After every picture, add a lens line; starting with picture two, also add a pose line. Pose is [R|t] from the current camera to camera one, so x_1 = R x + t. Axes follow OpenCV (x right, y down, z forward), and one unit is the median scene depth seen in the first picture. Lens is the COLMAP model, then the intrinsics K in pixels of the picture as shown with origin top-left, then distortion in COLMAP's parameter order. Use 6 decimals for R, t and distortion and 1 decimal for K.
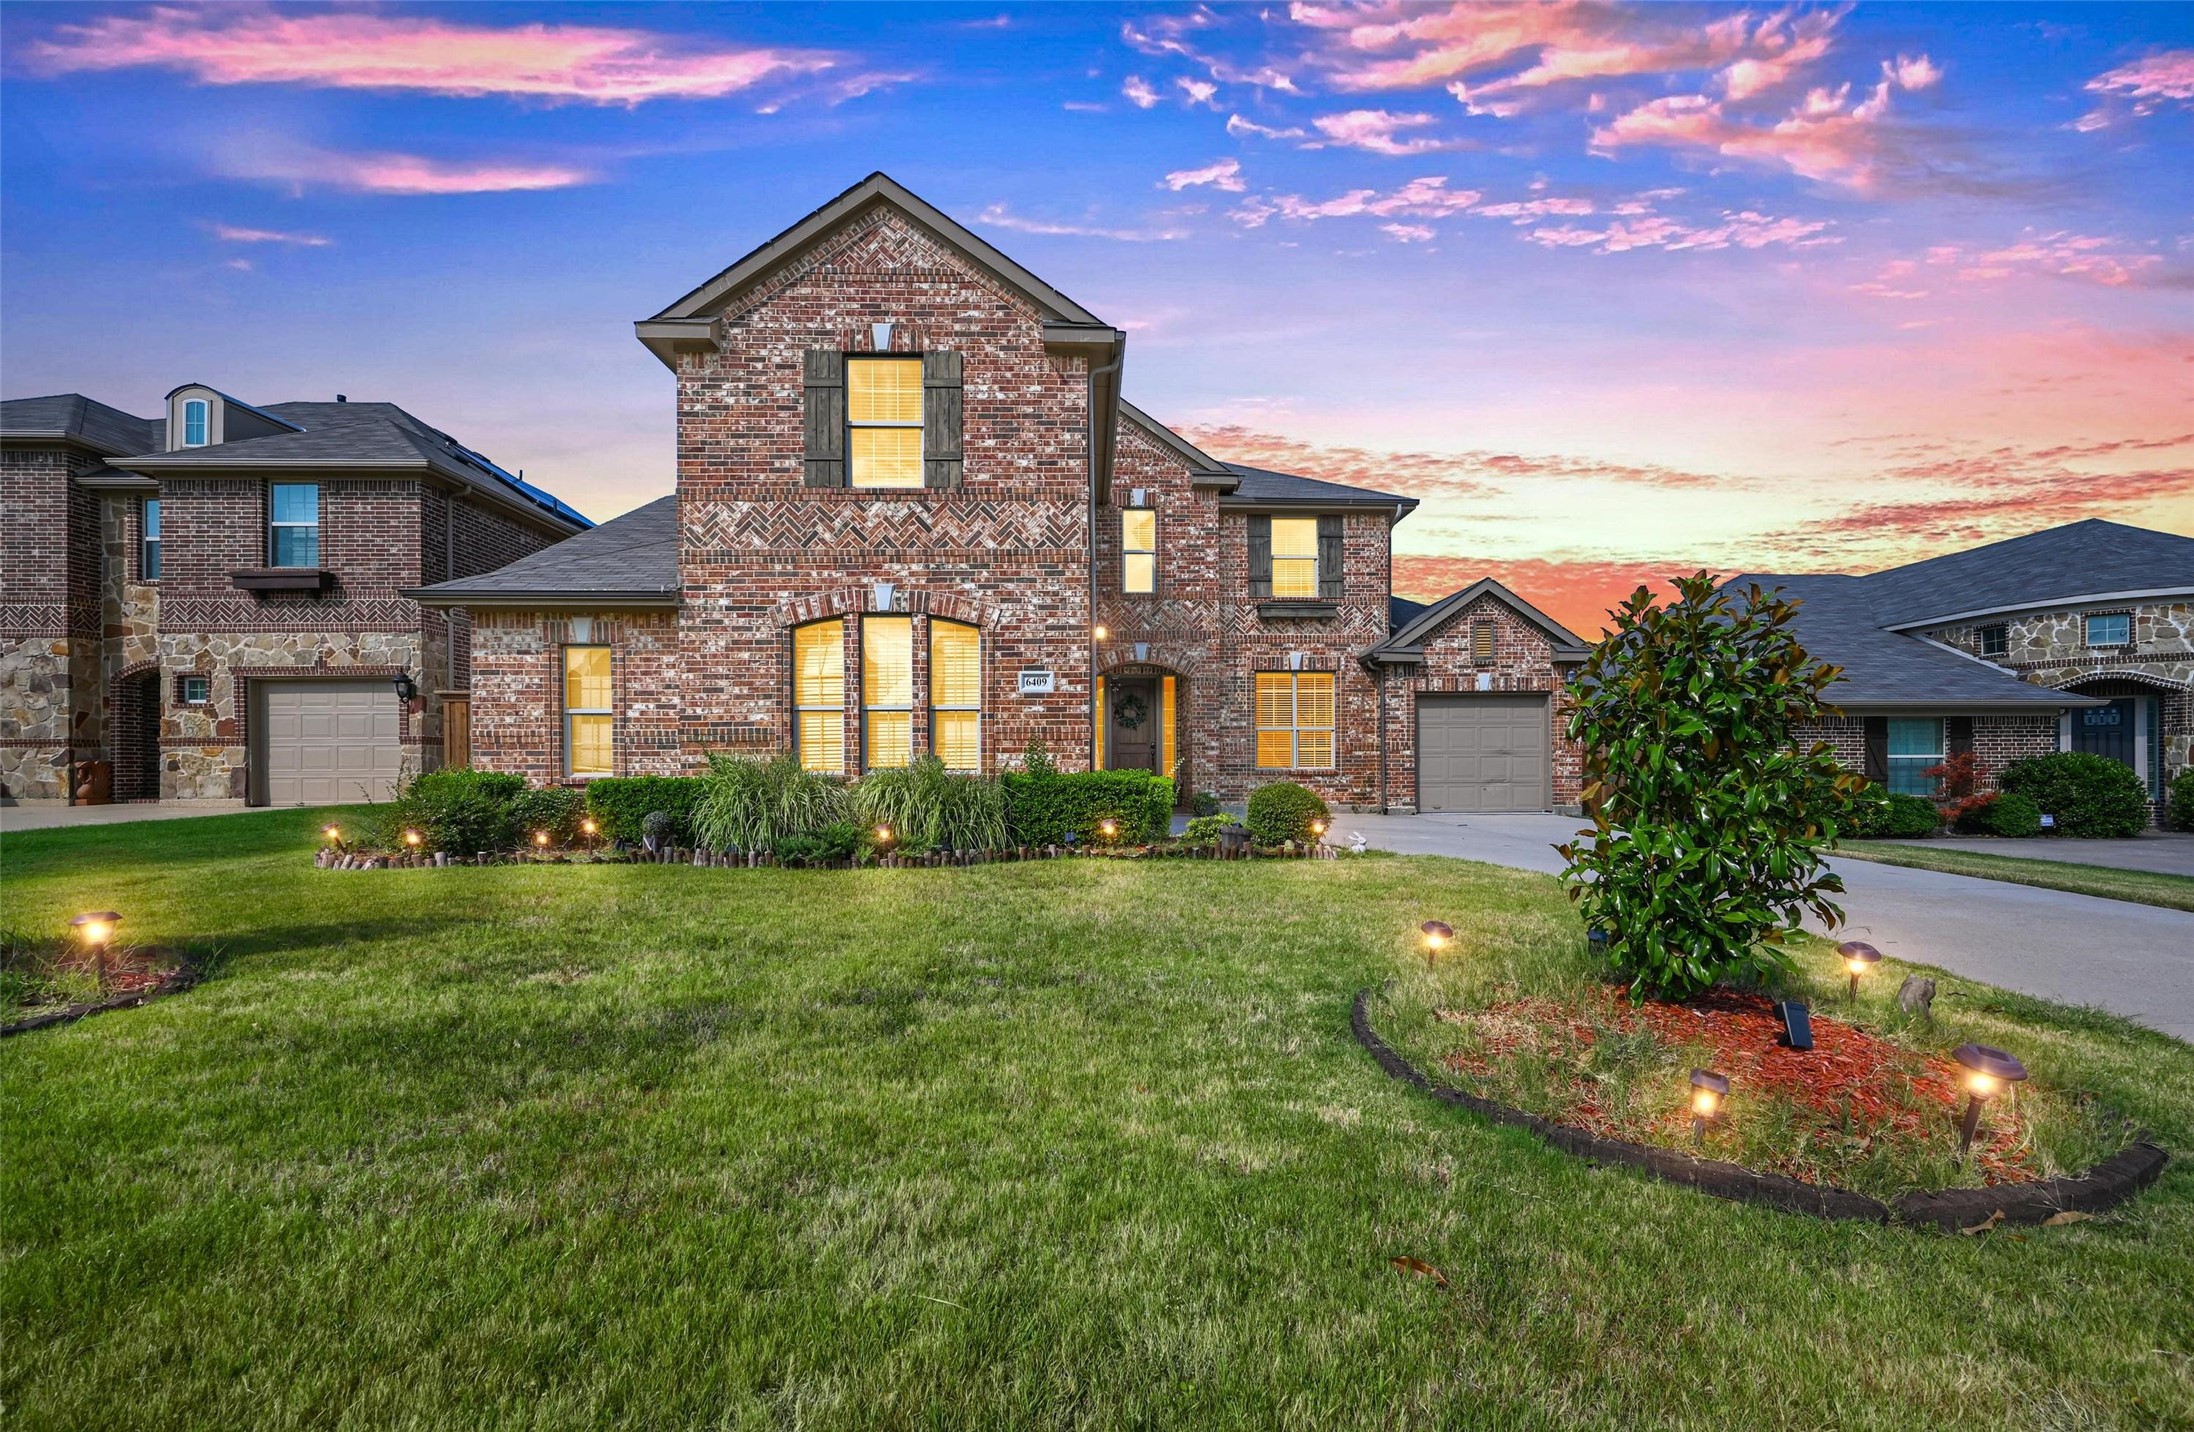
lens RADIAL K [[1187.7, 0, 1096.4], [0, 1187.7, 770.4], [0, 0, 1]] dist [-0.002668, -0.000866]
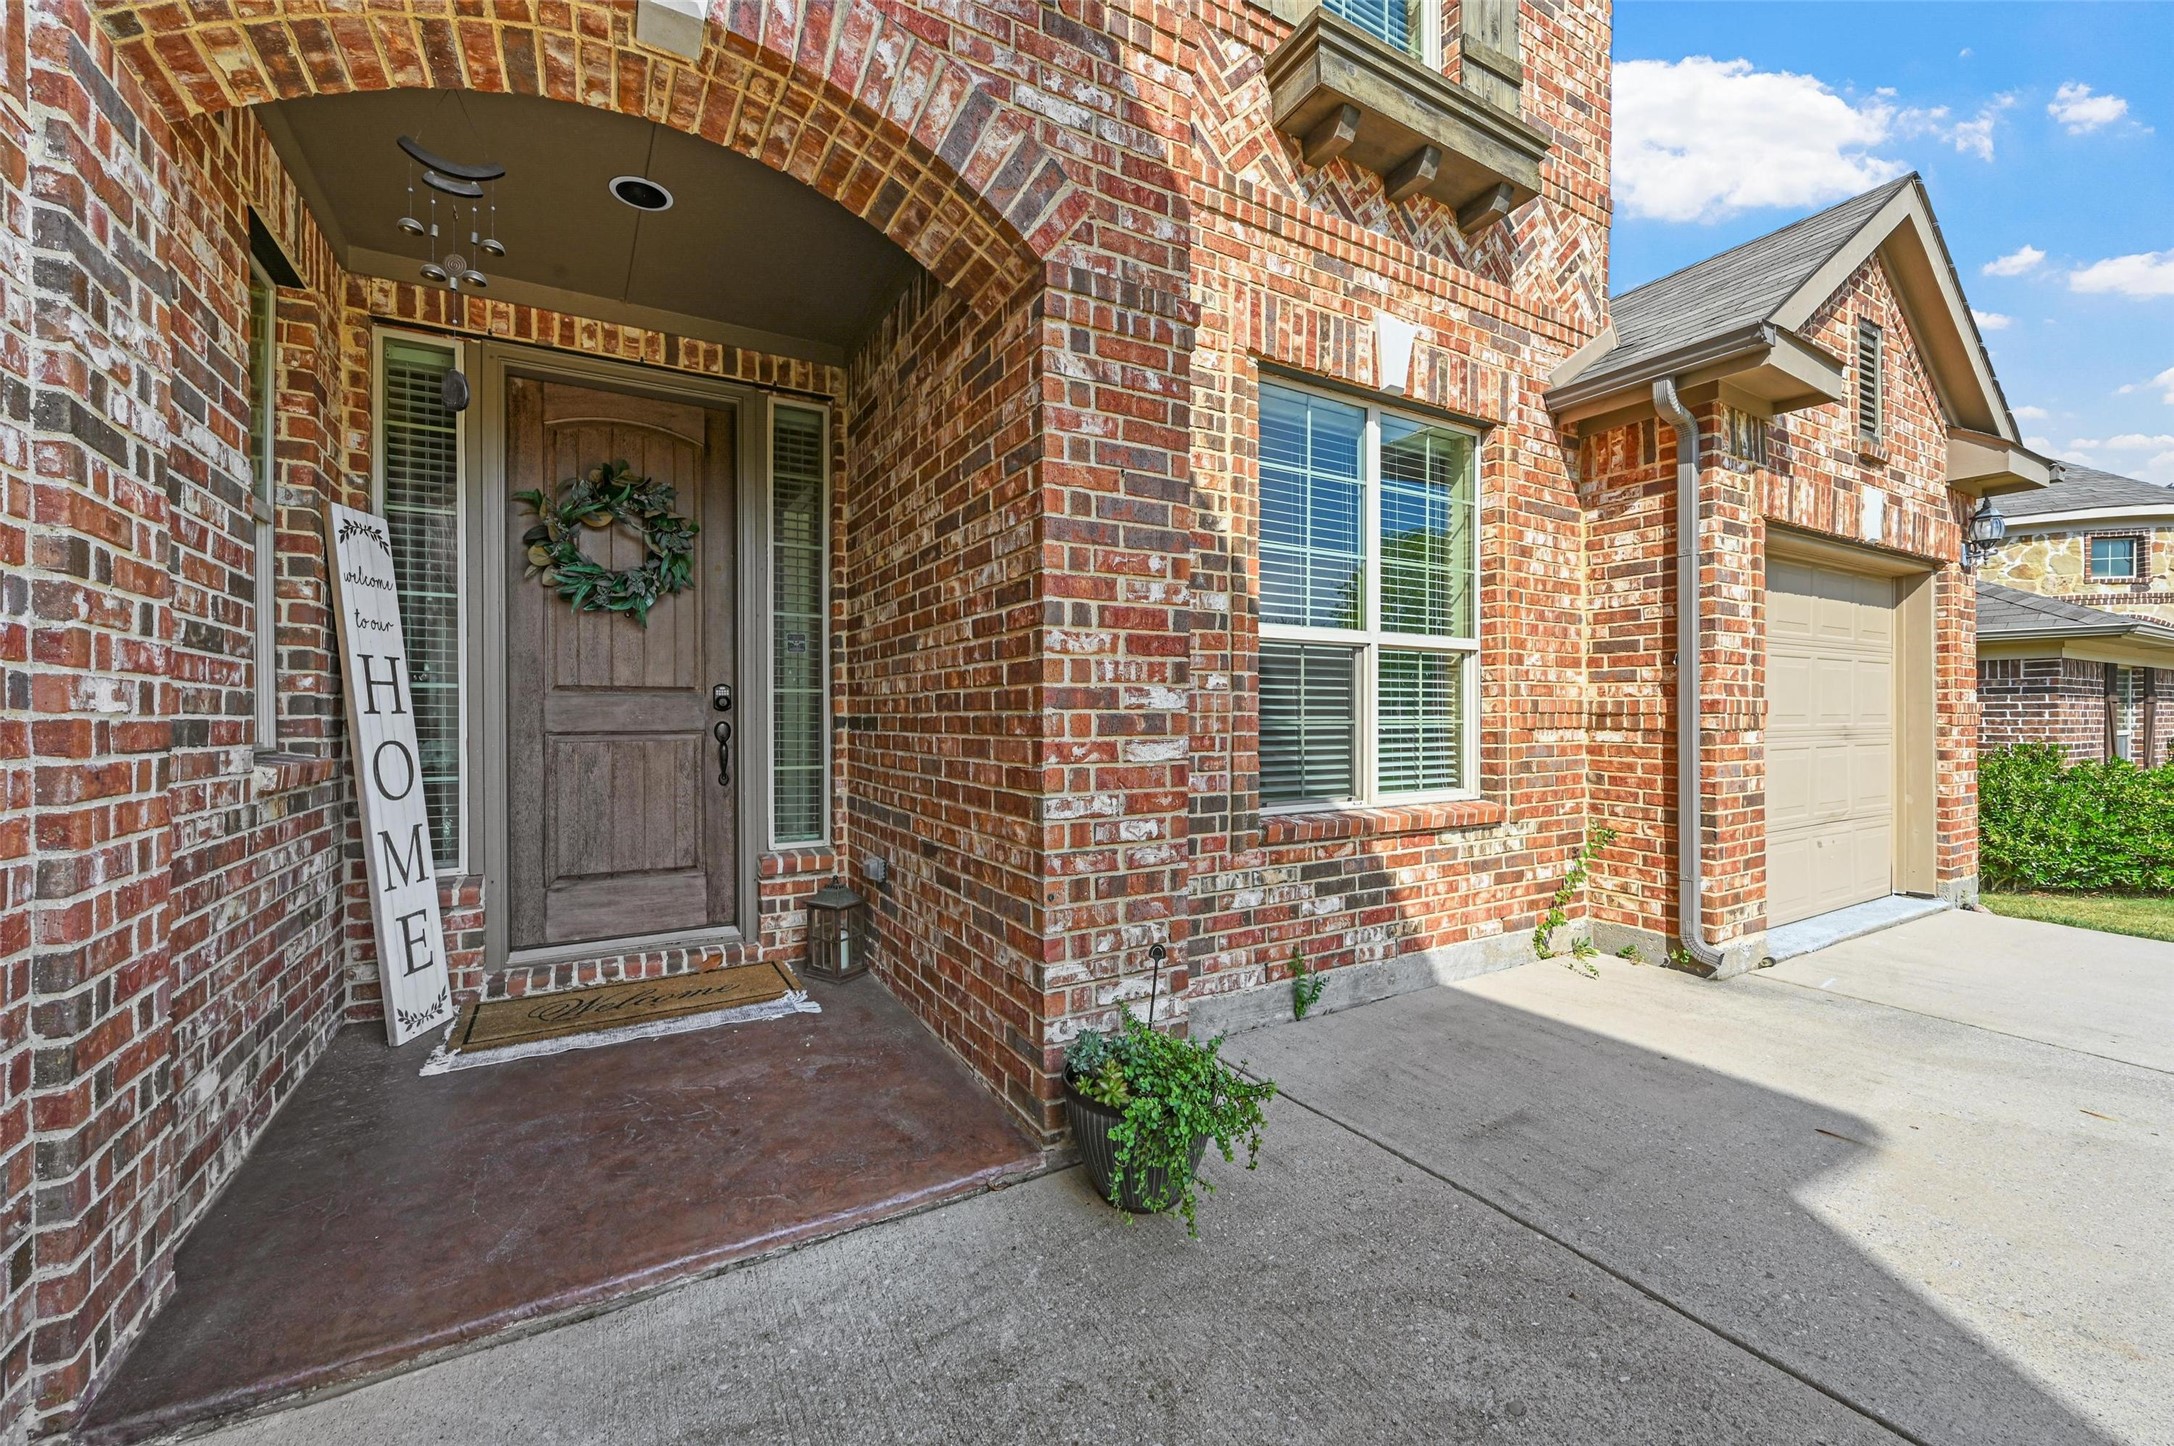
lens RADIAL K [[847.2, 0, 1084.5], [0, 847.2, 714.3], [0, 0, 1]] dist [0.000782, 0.000118]
pose [[0.876295, 0.002849, 0.481766, 0.046974], [-0.005296, 0.999979, 0.003720, -0.029262], [-0.481746, -0.005811, 0.876292, 1.285630]]
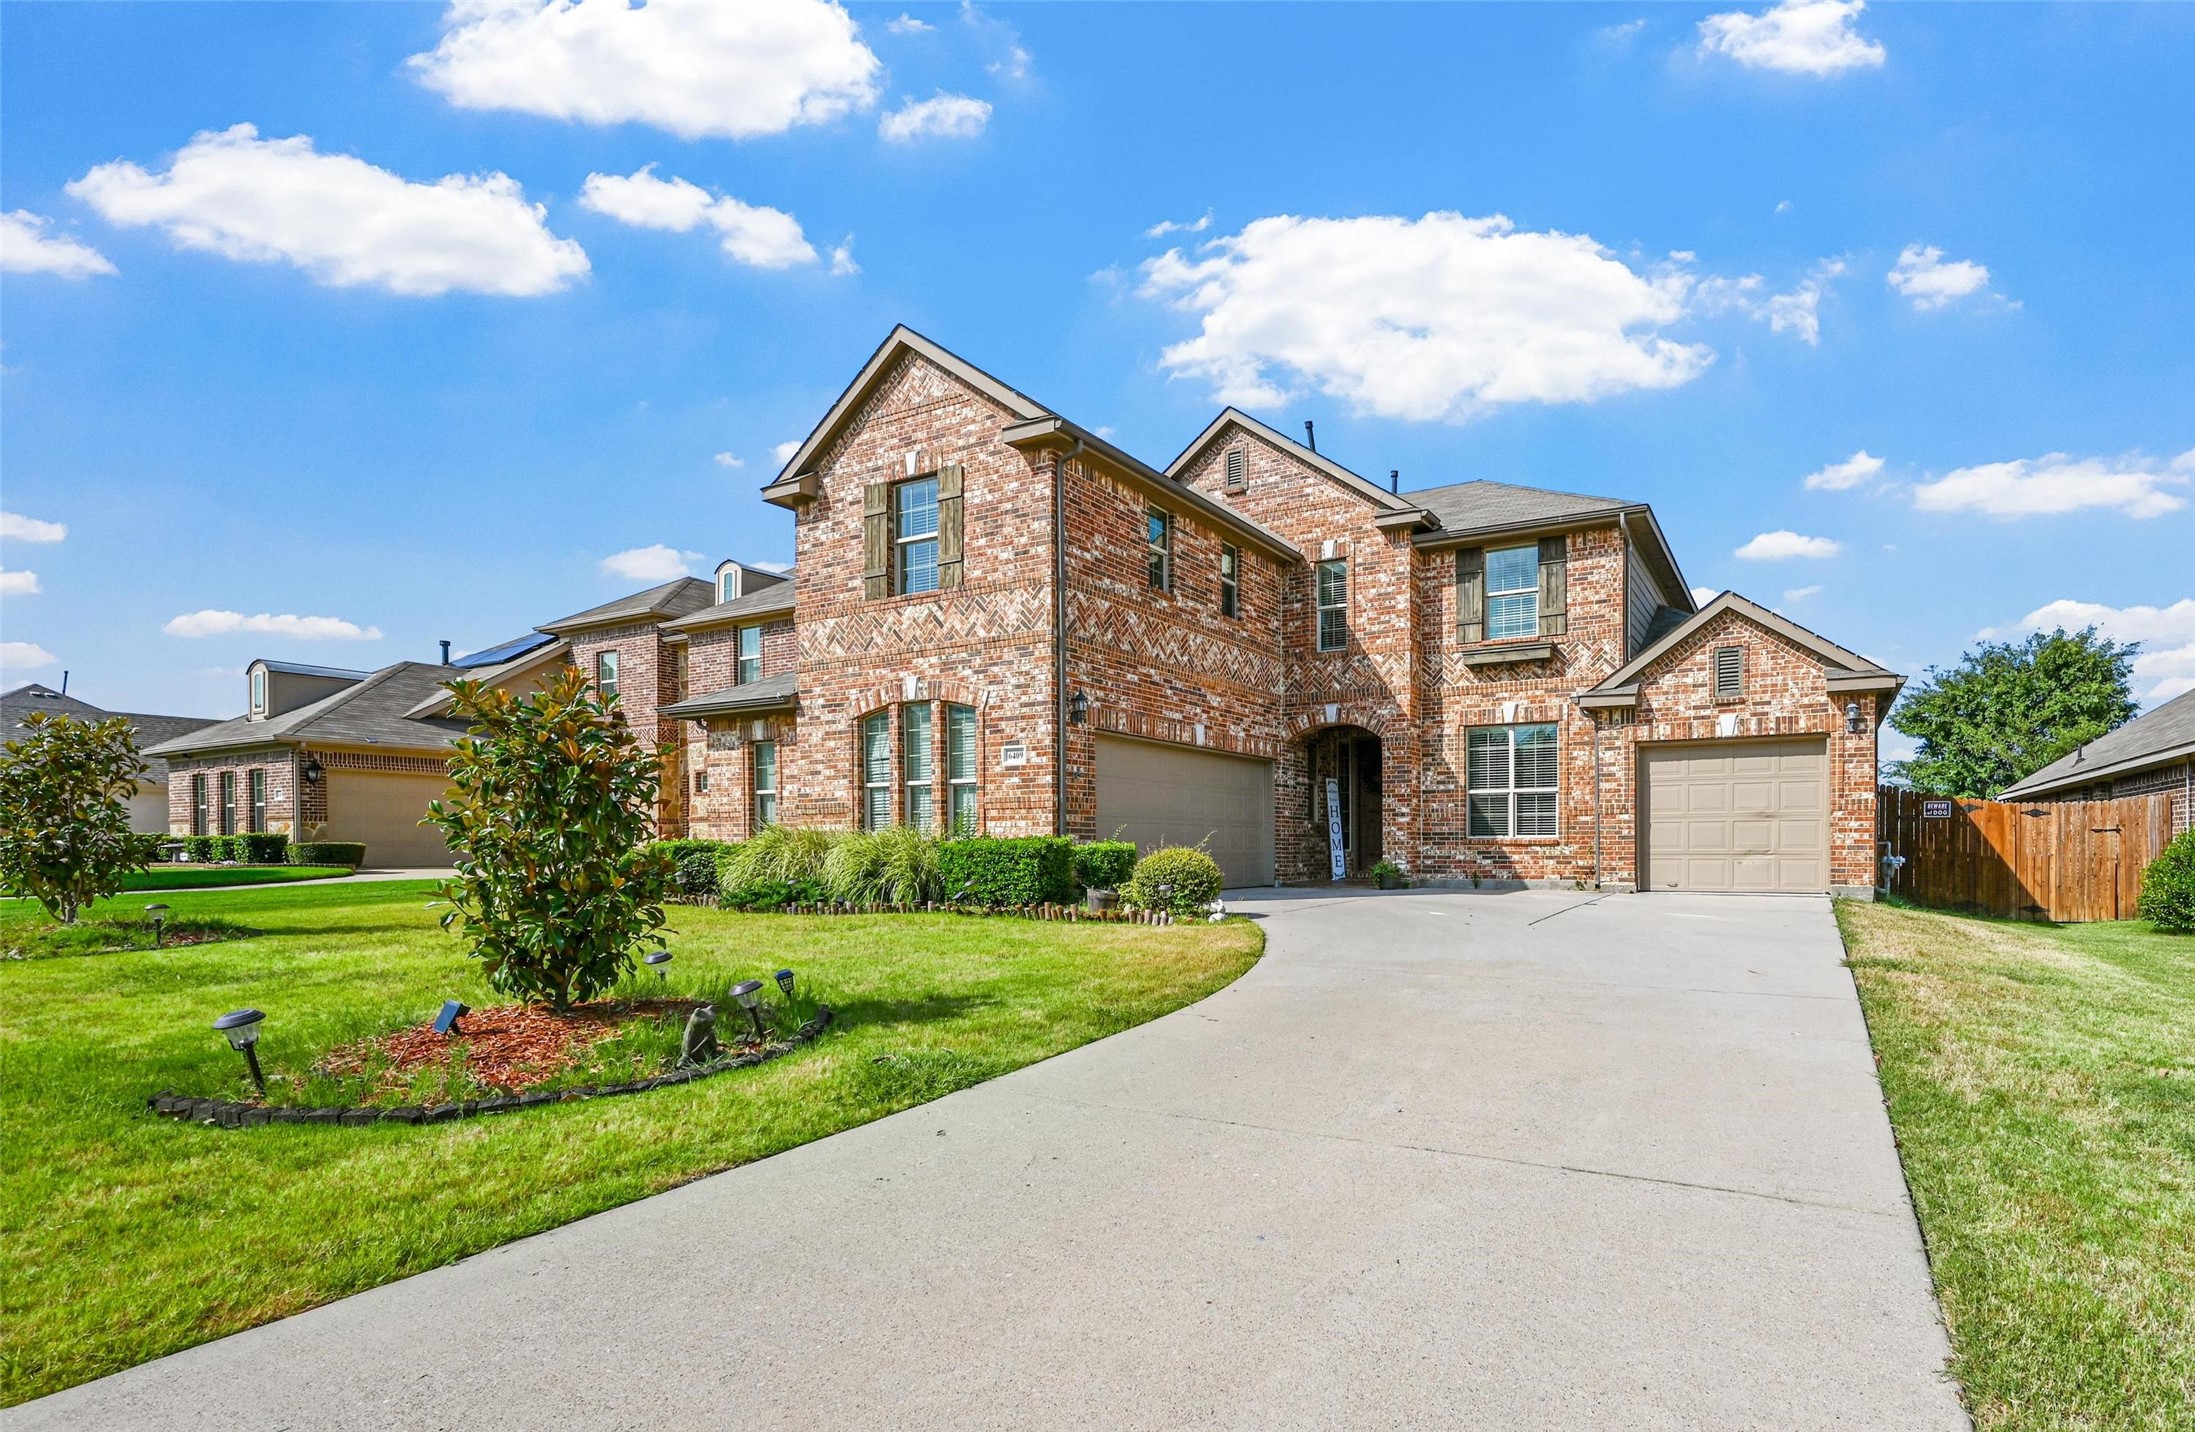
lens RADIAL K [[1277.5, 0, 1099.1], [0, 1277.5, 860.3], [0, 0, 1]] dist [-0.004133, -0.000512]
pose [[0.794723, 0.008562, -0.606912, 0.723270], [-0.002028, 0.999932, 0.011451, 0.007911], [0.606969, -0.007869, 0.794686, 0.115755]]
